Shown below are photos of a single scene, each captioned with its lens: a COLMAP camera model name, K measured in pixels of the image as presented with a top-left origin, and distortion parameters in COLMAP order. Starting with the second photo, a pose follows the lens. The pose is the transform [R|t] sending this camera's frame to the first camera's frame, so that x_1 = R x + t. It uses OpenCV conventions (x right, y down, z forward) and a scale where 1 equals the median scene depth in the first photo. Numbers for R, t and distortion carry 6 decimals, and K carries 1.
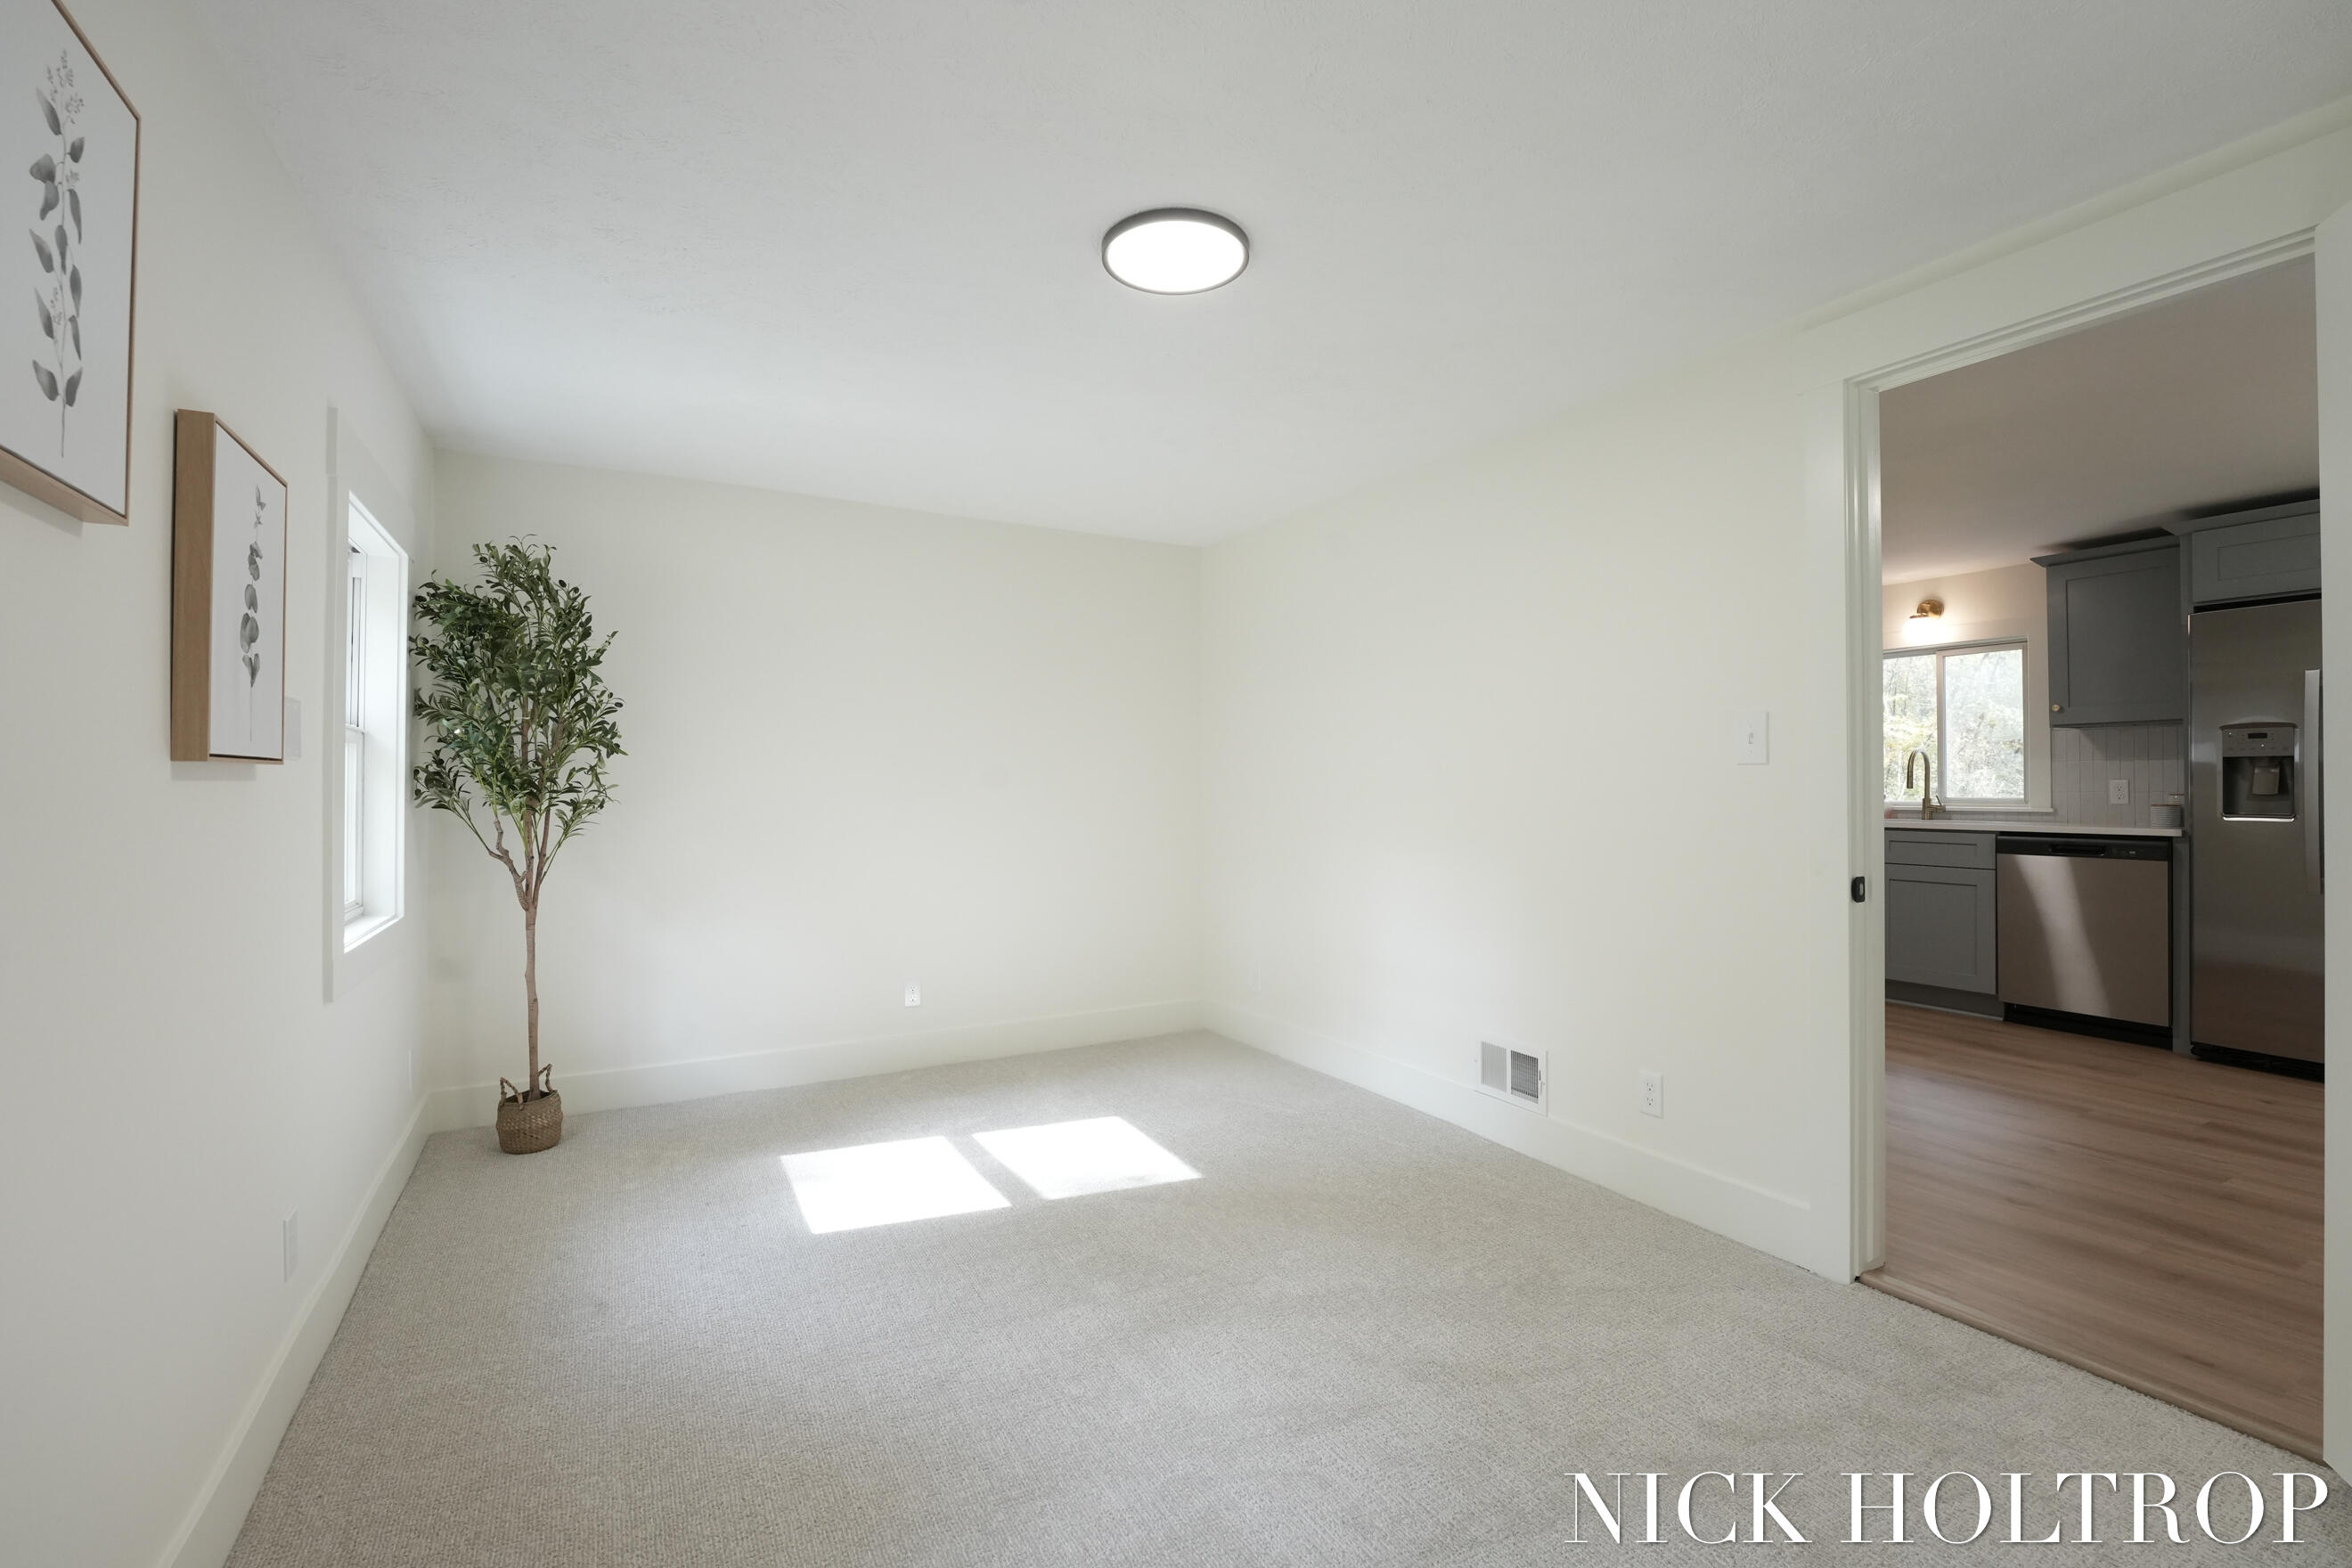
lens RADIAL K [[1010.1, 0, 1179.6], [0, 1010.1, 783.4], [0, 0, 1]] dist [-0.017749, 0.001423]
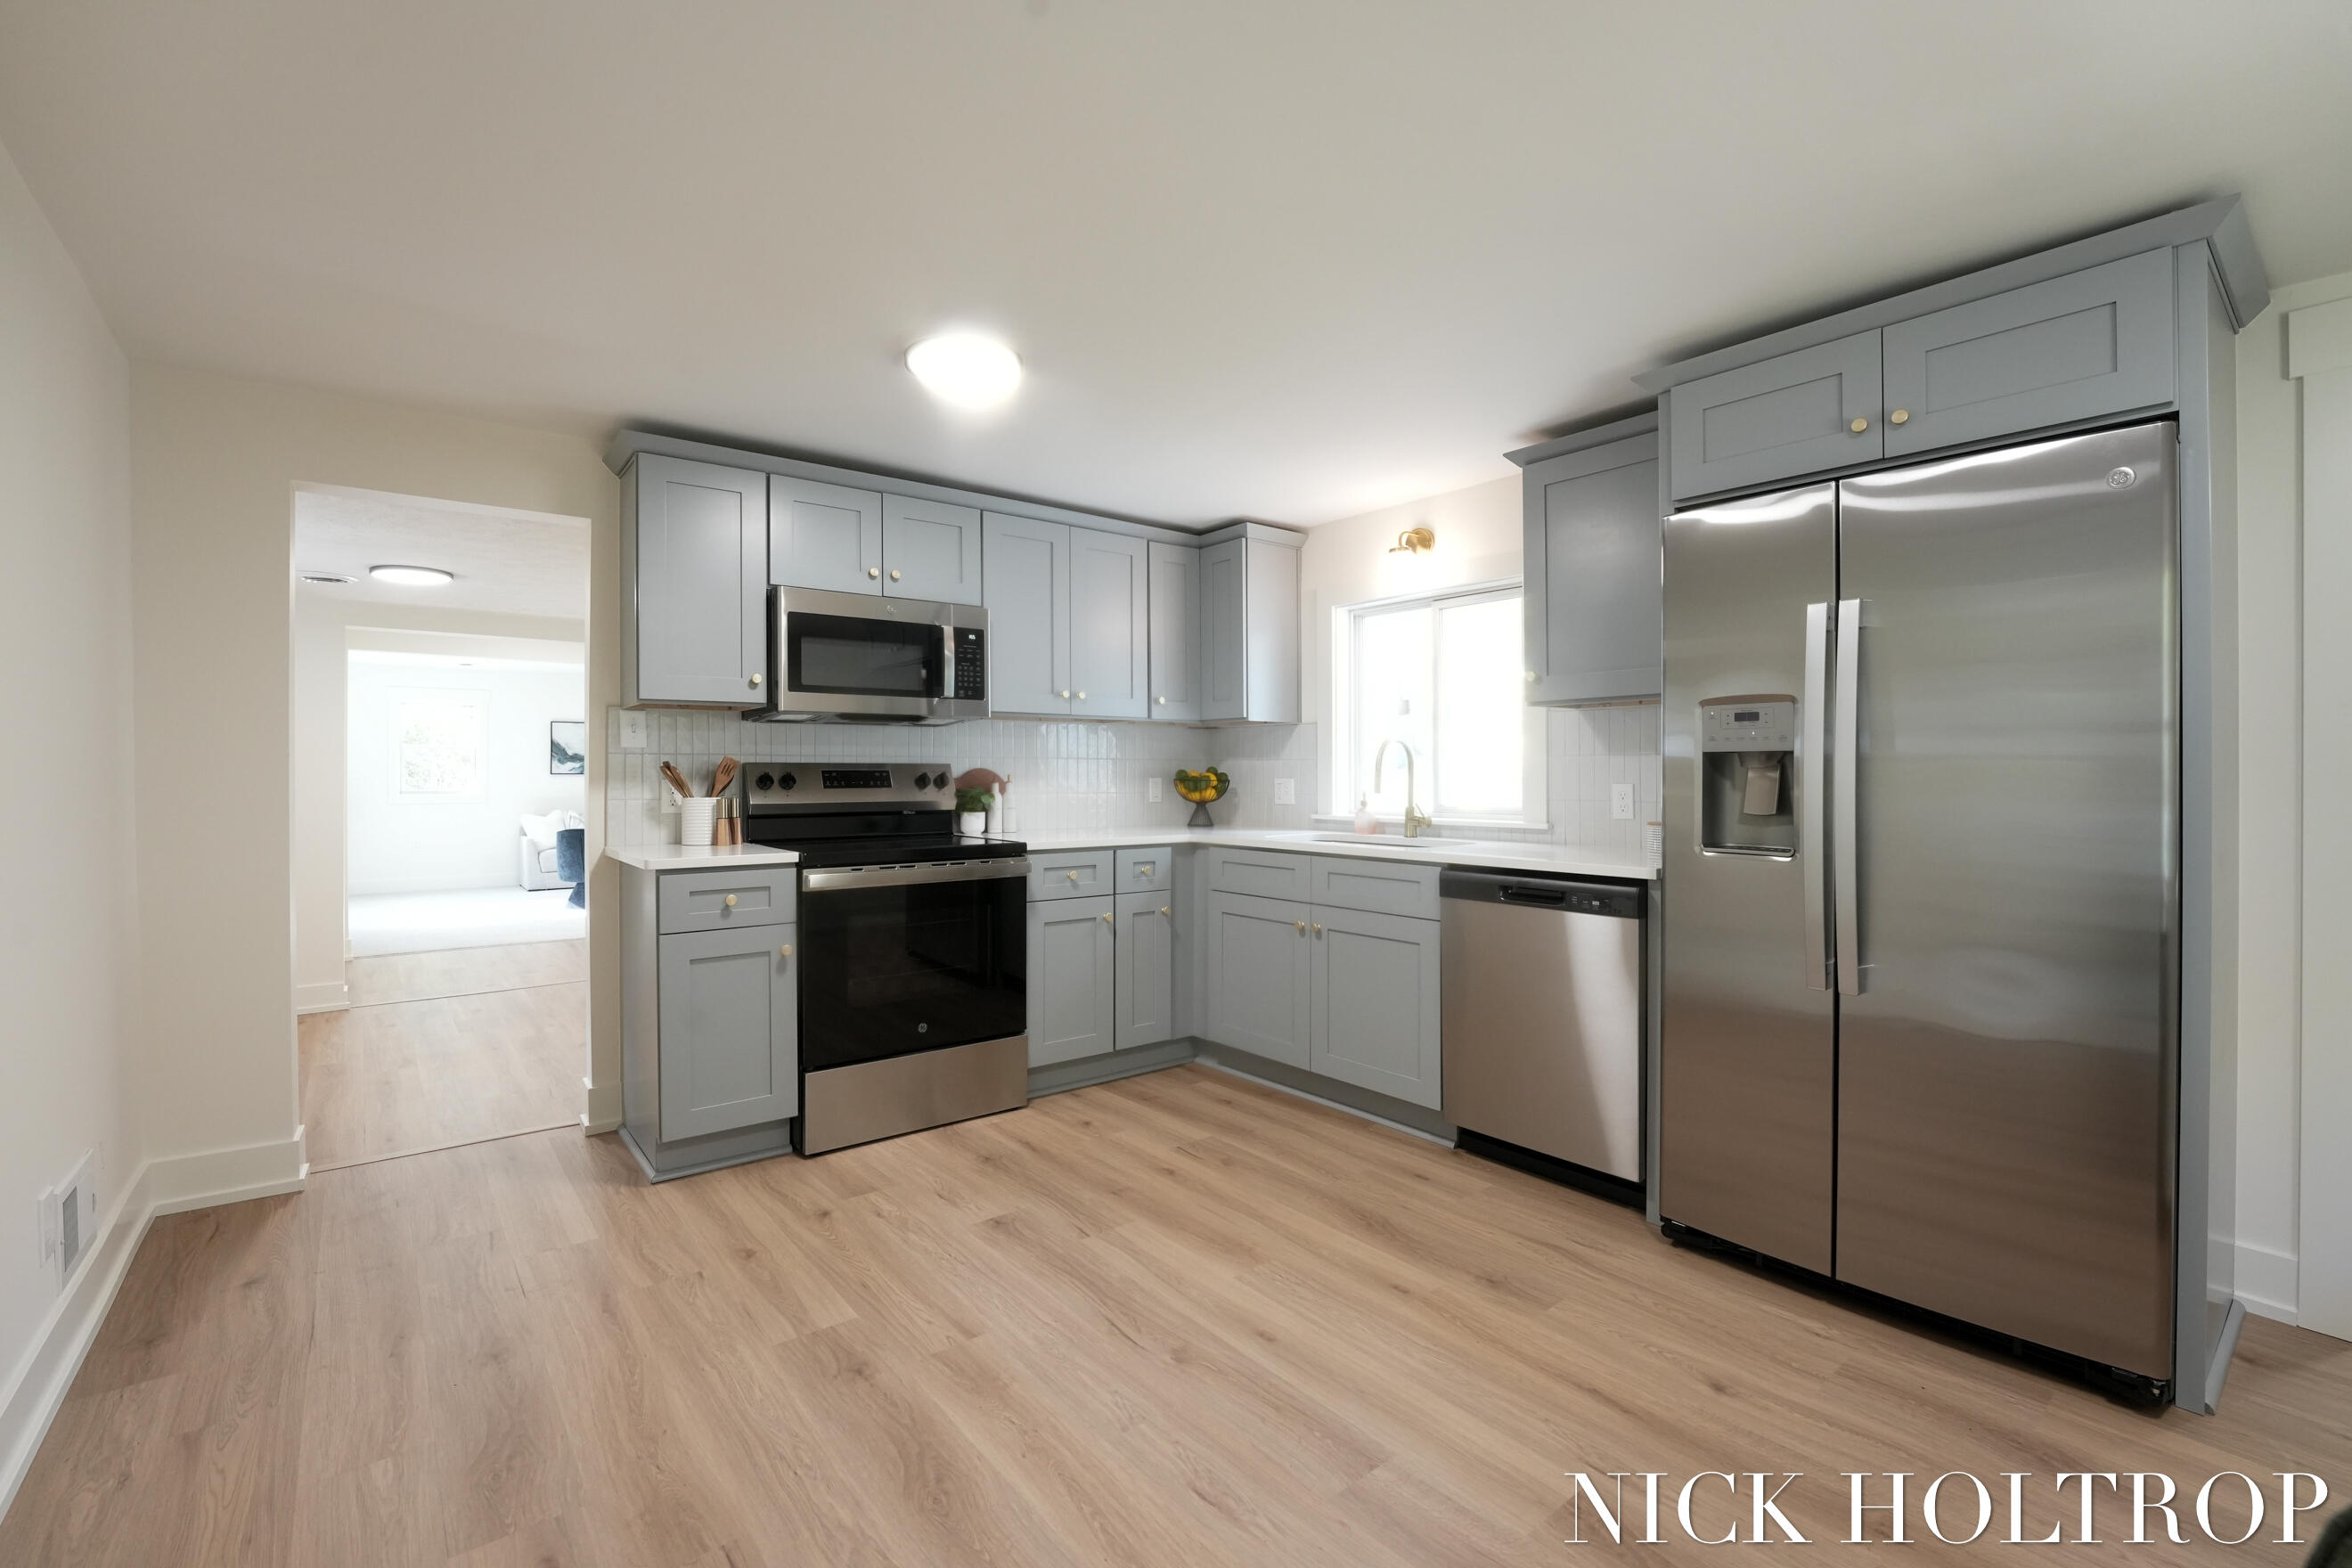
lens RADIAL K [[1010.1, 0, 1177.6], [0, 1010.1, 778.0], [0, 0, 1]] dist [-0.017749, 0.001423]
pose [[0.981404, -0.001489, 0.191947, 0.518368], [0.000277, 0.999980, 0.006342, -0.012263], [-0.191953, -0.006170, 0.981385, 0.385068]]
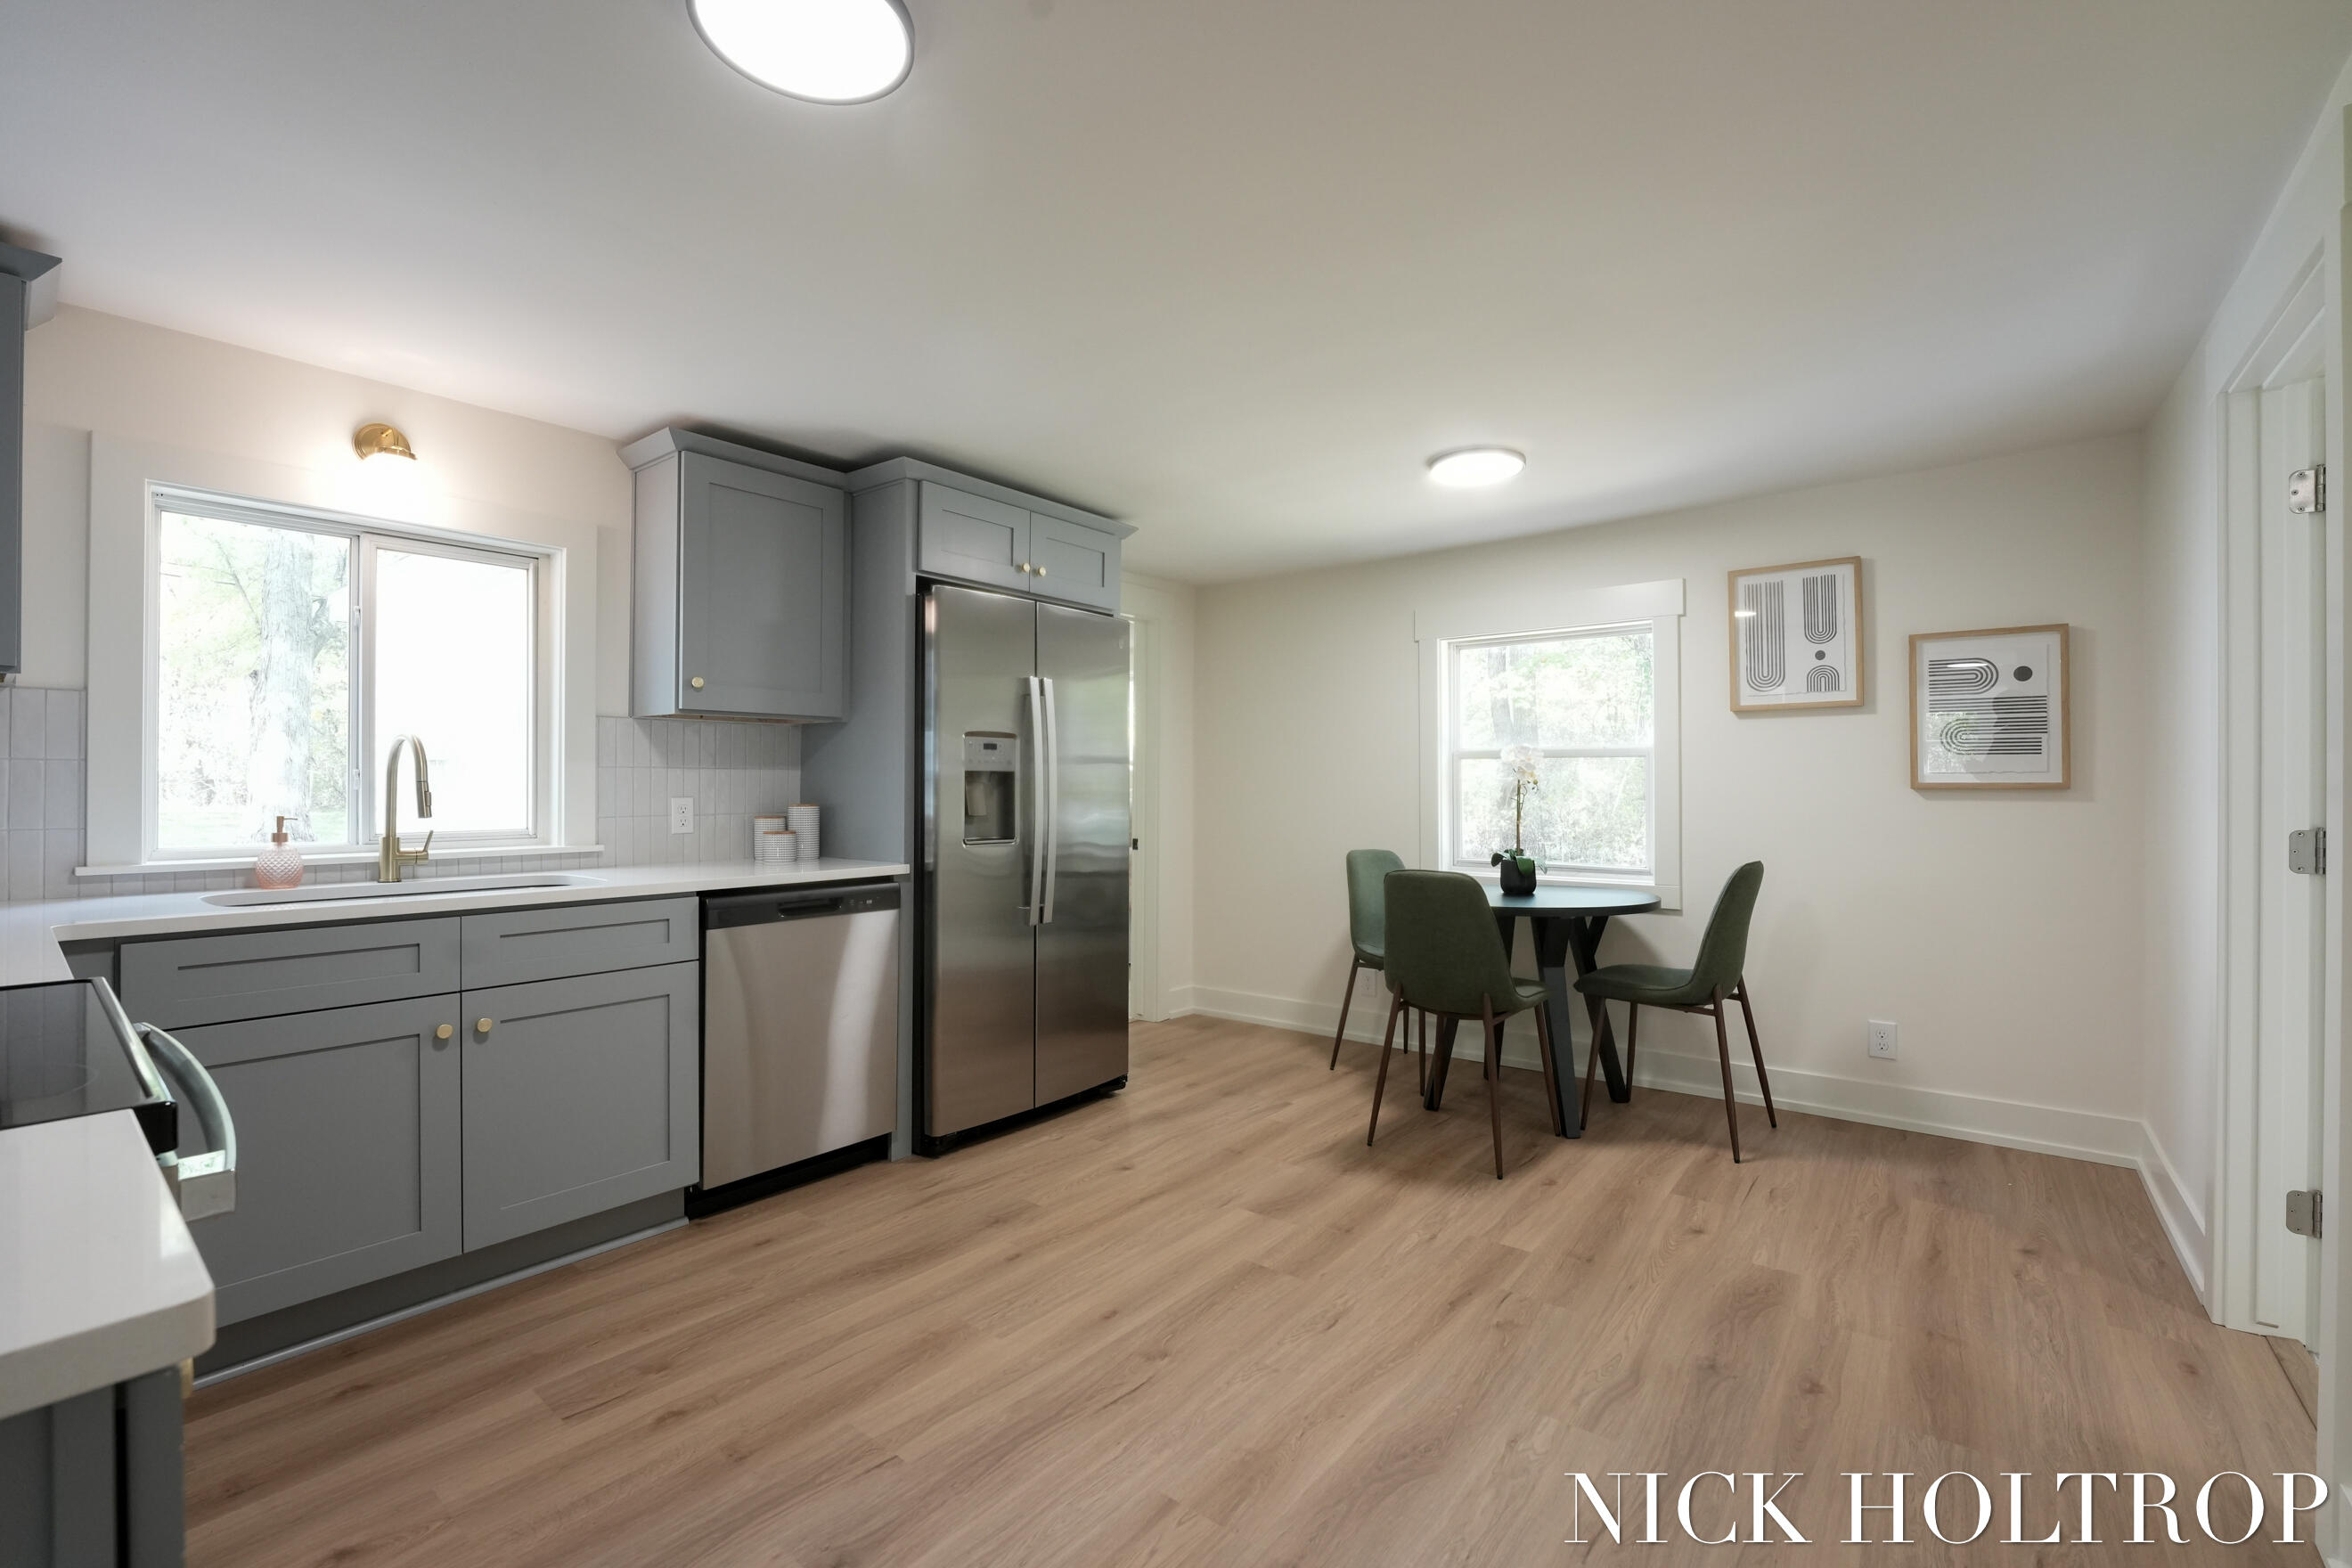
lens RADIAL K [[1010.1, 0, 1169.8], [0, 1010.1, 782.6], [0, 0, 1]] dist [-0.017749, 0.001423]
pose [[-0.394434, 0.003393, 0.918918, 0.191013], [-0.001092, 0.999991, -0.004161, -0.011286], [-0.918924, -0.002645, -0.394427, 0.979900]]
